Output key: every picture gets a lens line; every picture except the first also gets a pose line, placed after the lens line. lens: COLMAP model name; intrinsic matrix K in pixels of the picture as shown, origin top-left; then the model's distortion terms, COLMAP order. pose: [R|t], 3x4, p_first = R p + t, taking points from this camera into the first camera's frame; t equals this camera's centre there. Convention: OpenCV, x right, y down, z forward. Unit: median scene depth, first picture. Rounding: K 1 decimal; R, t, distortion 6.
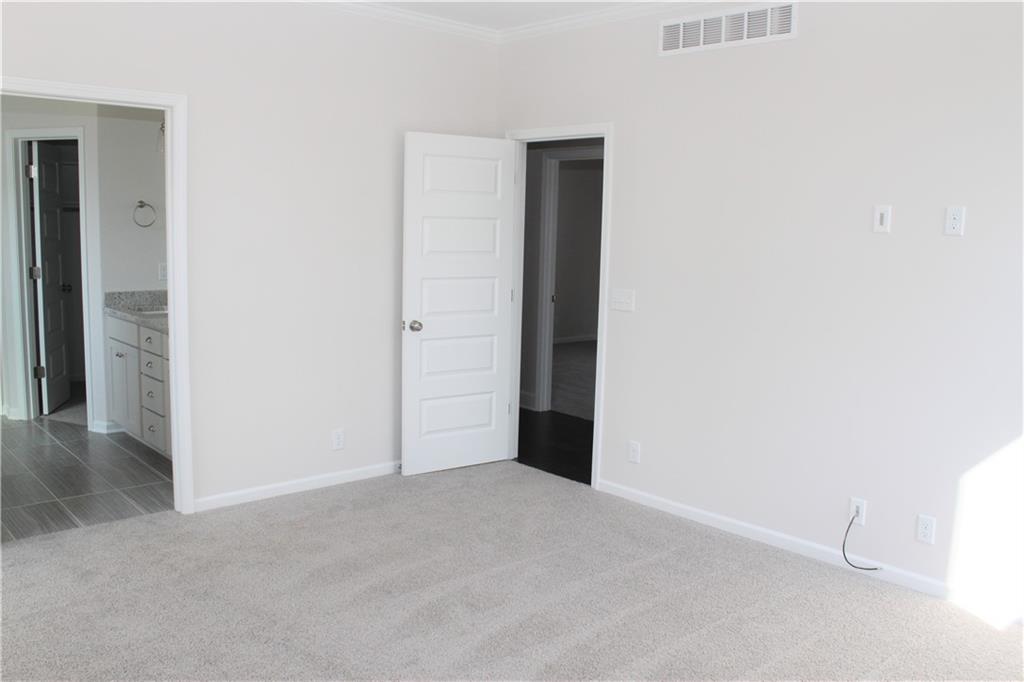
lens RADIAL K [[875.3, 0, 512.0], [0, 875.3, 341.0], [0, 0, 1]] dist [-0.139528, 0.114450]
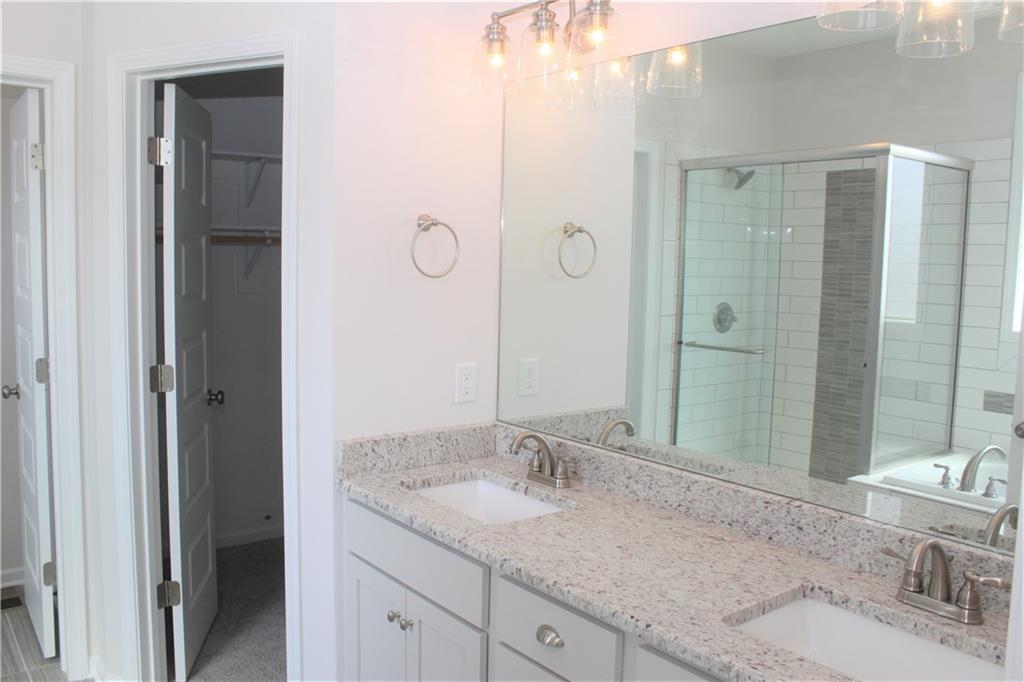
lens RADIAL K [[875.3, 0, 512.0], [0, 875.3, 341.0], [0, 0, 1]] dist [-0.139528, 0.114450]
pose [[0.997299, 0.002026, -0.073418, -0.346473], [-0.004834, 0.999262, -0.038096, -0.084065], [0.073286, 0.038348, 0.996573, 0.561718]]
